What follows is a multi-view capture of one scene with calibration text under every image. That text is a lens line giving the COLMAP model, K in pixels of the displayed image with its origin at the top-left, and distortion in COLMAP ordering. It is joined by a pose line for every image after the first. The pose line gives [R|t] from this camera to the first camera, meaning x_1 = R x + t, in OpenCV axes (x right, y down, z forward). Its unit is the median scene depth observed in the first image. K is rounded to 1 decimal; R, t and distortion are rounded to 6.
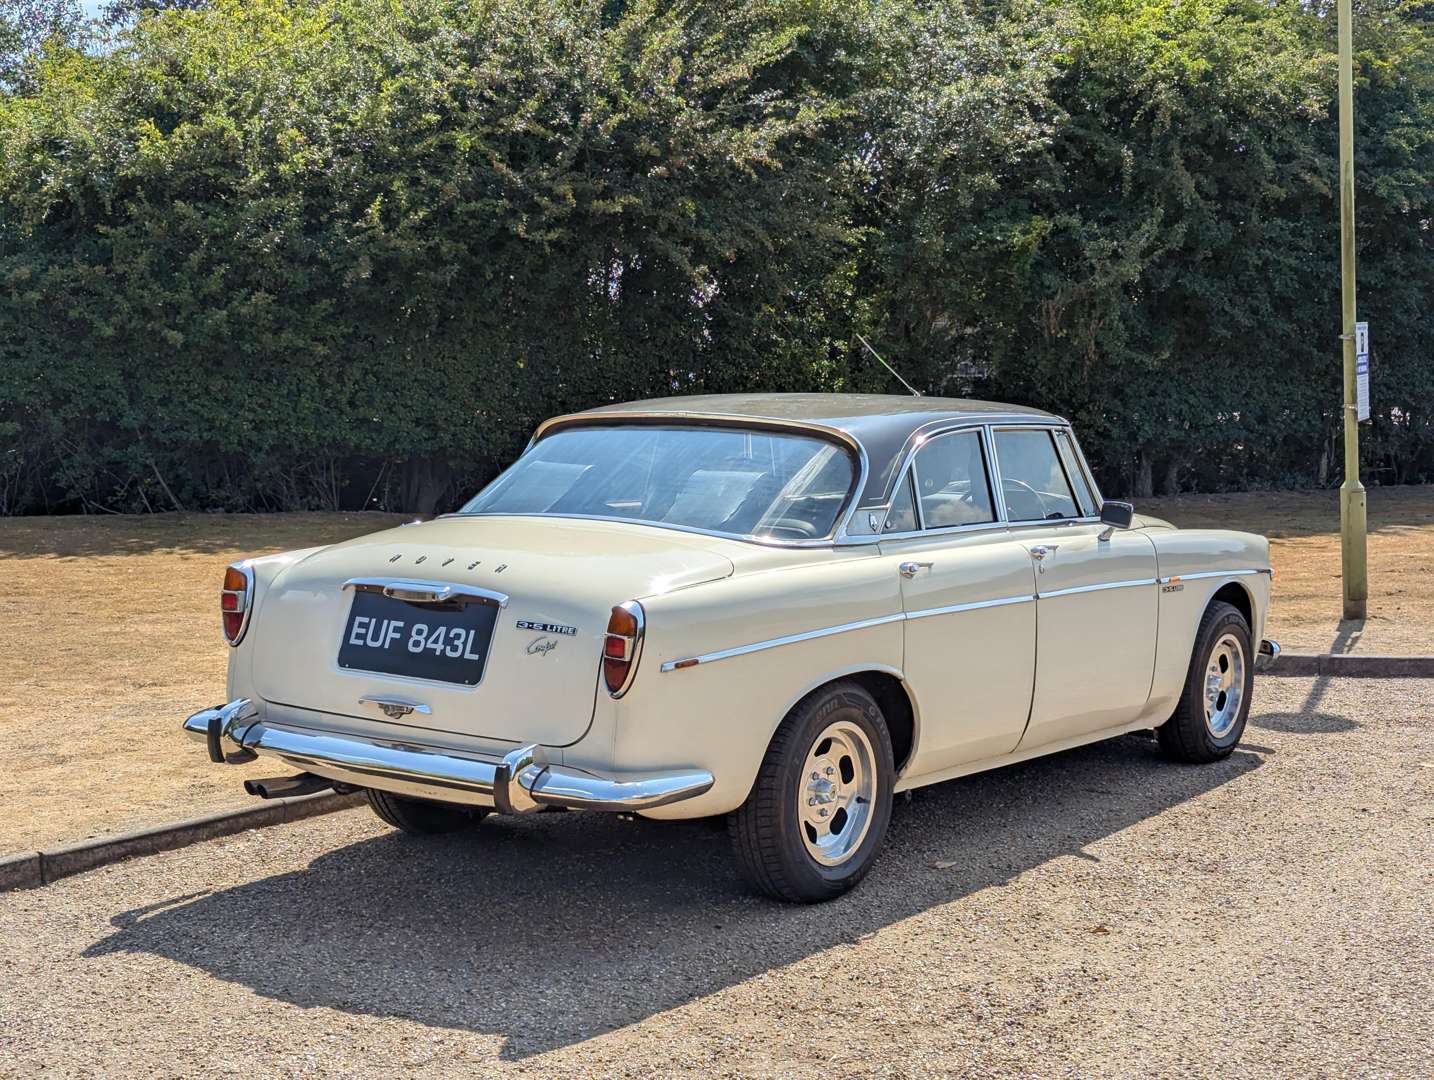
lens RADIAL K [[2006.7, 0, 718.0], [0, 2006.7, 573.8], [0, 0, 1]] dist [0.080027, -0.228216]
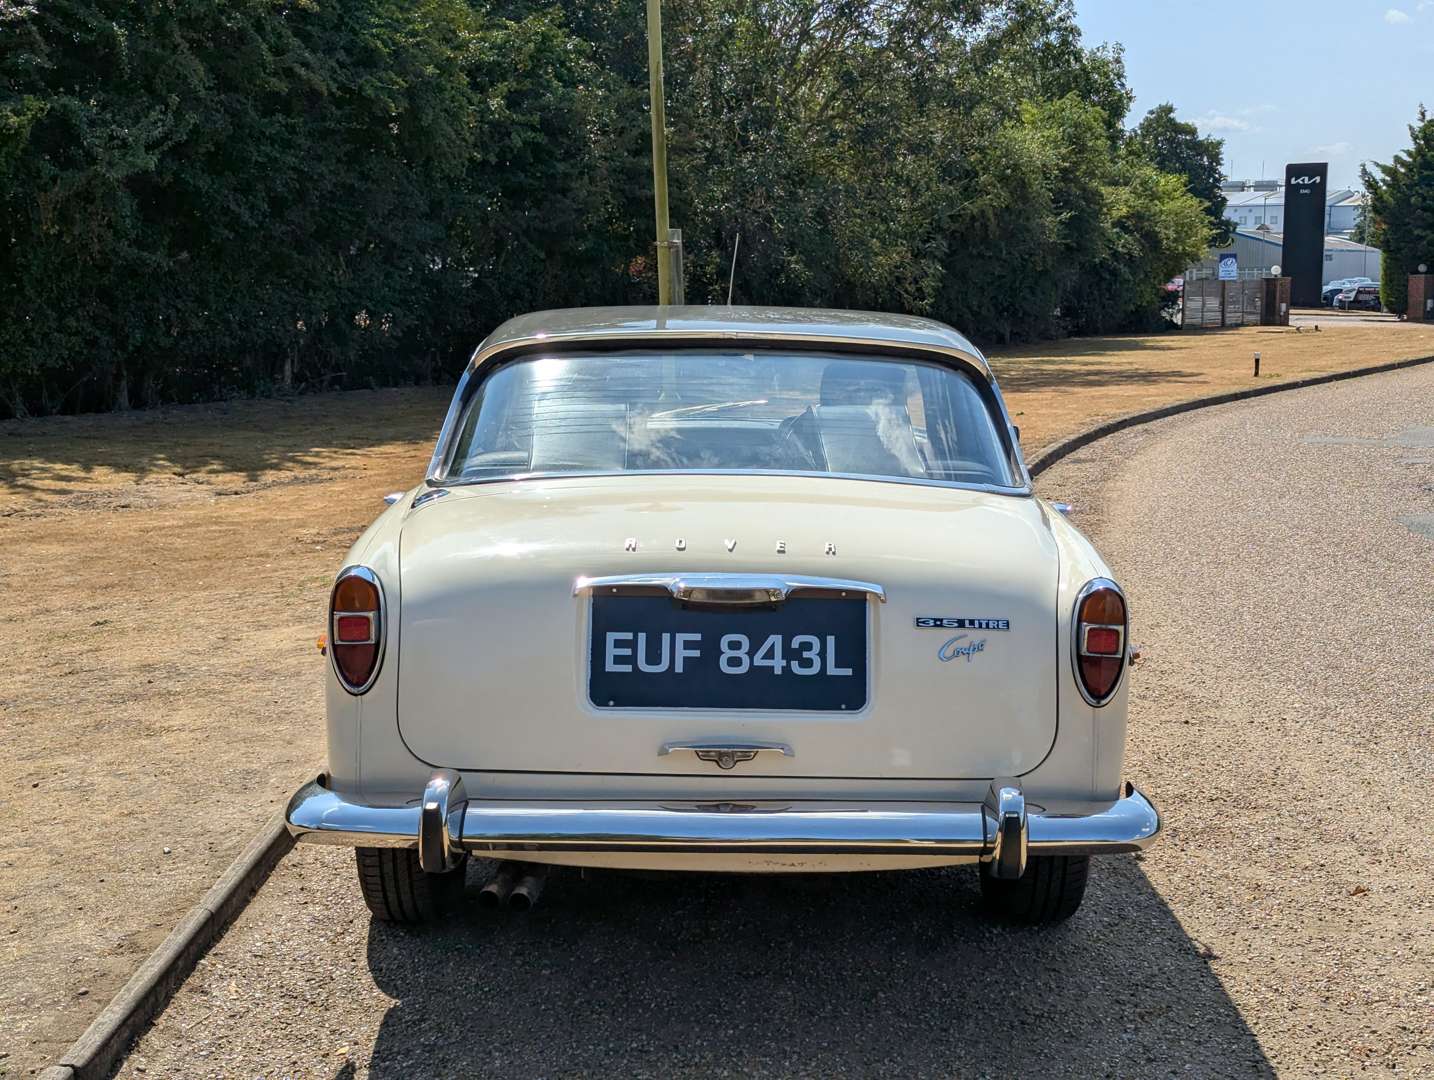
lens RADIAL K [[2006.7, 0, 718.0], [0, 2006.7, 573.8], [0, 0, 1]] dist [0.080027, -0.228216]
pose [[0.796717, -0.082031, 0.598759, -0.570905], [0.052940, 0.996410, 0.066068, -0.043699], [-0.602029, -0.020939, 0.798200, 0.419781]]
